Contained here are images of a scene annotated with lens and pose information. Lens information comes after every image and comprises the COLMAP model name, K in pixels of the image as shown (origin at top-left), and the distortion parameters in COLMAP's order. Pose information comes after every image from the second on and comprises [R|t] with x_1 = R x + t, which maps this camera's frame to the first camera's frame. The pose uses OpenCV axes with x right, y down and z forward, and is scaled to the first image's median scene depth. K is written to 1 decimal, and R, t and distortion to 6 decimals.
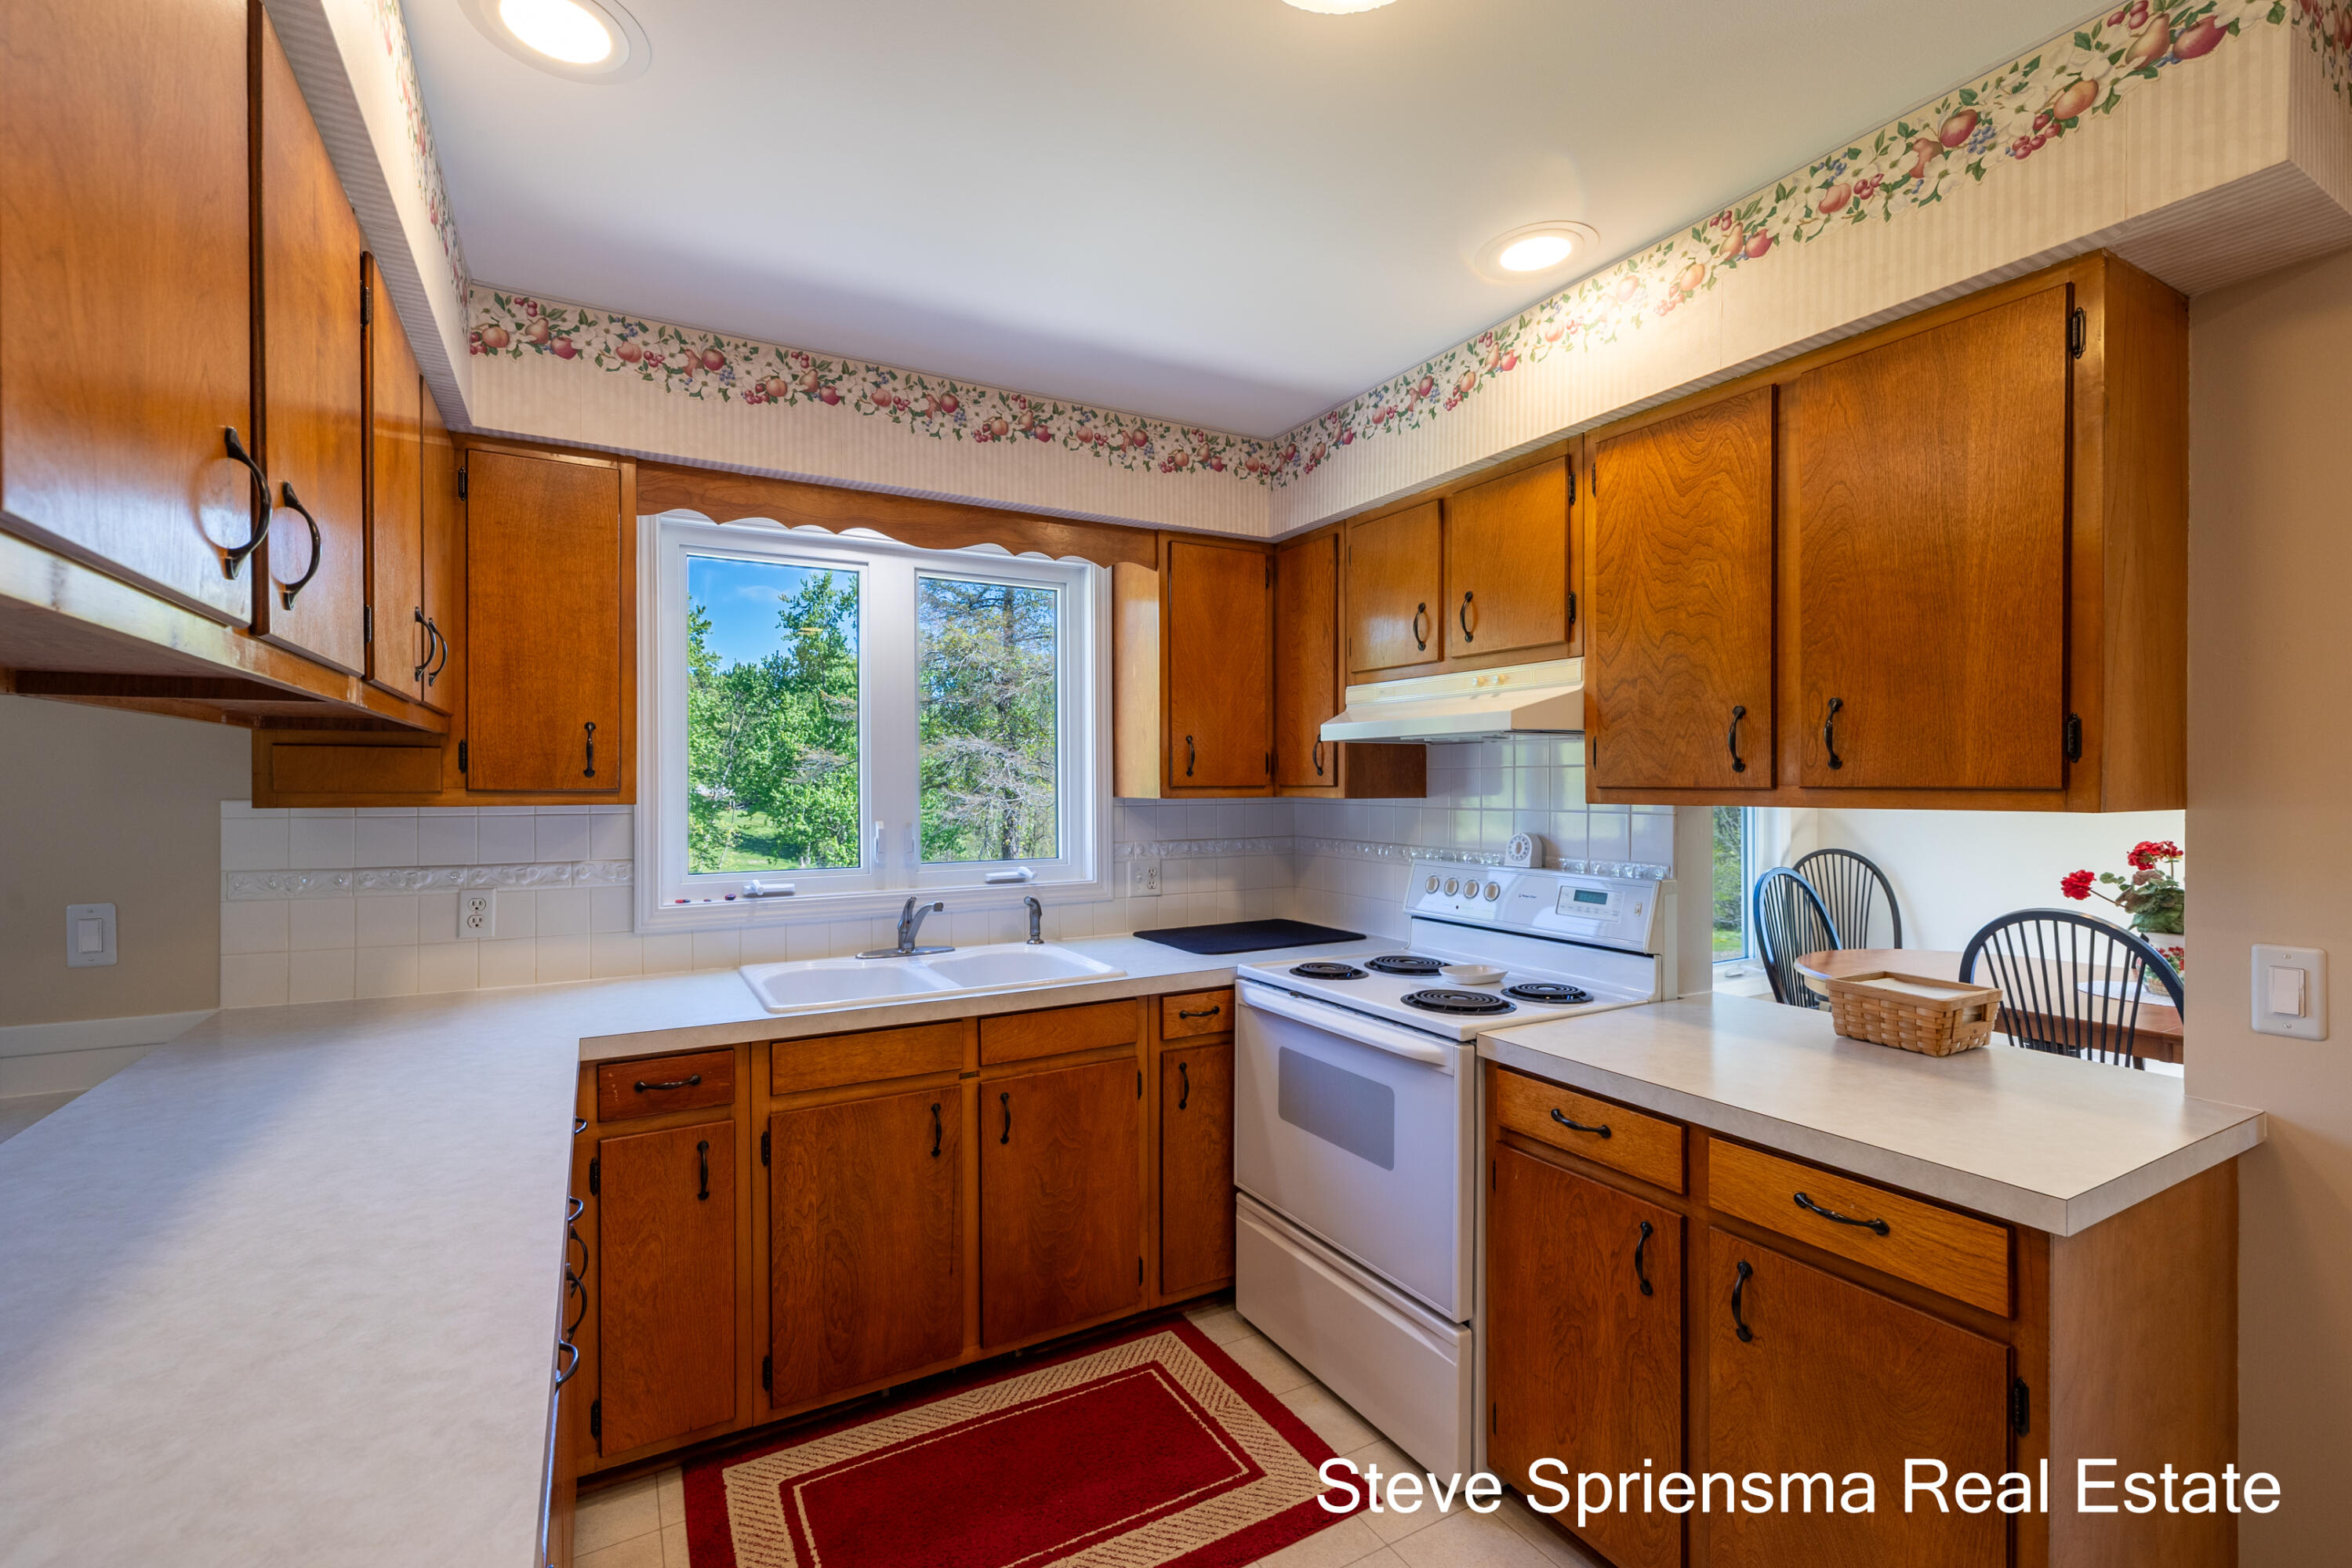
lens RADIAL K [[998.3, 0, 1163.8], [0, 998.3, 786.6], [0, 0, 1]] dist [0.006298, -0.000600]
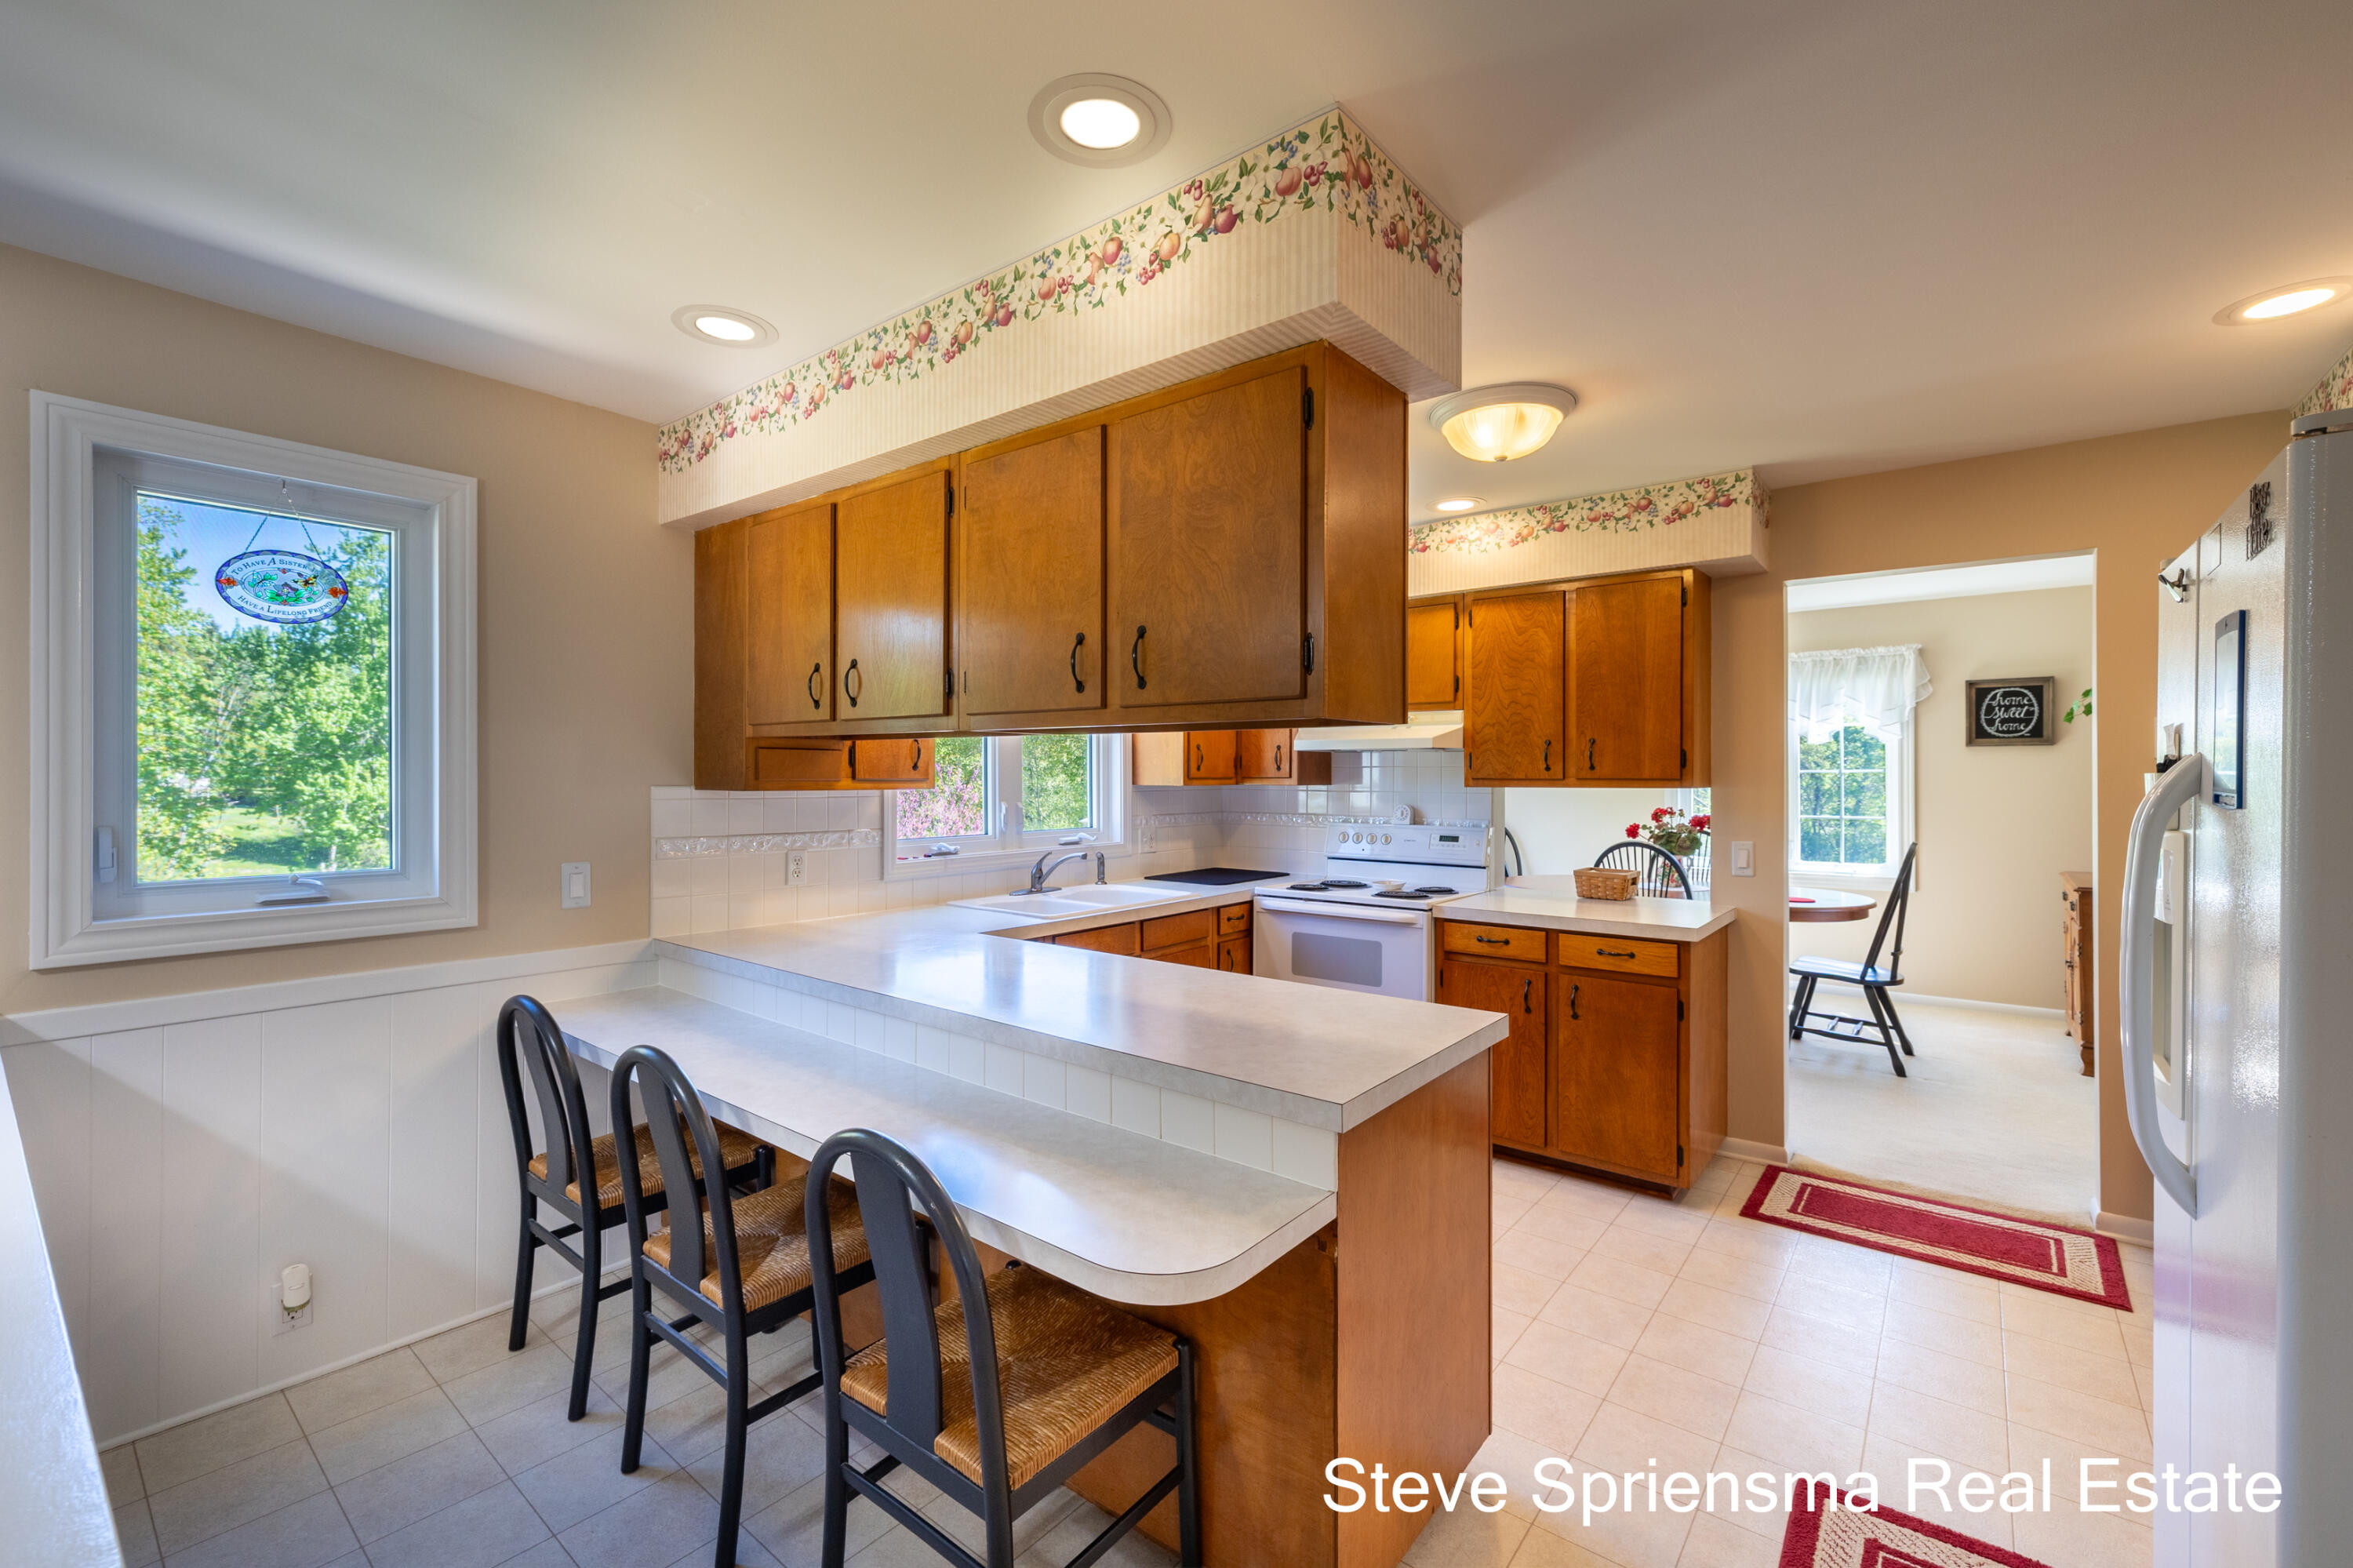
lens RADIAL K [[998.7, 0, 1167.6], [0, 998.7, 774.0], [0, 0, 1]] dist [0.006298, -0.000600]
pose [[0.925546, 0.003321, 0.378620, -0.756773], [-0.001561, 0.999987, -0.004956, 0.002368], [-0.378631, 0.003996, 0.925539, -0.505748]]
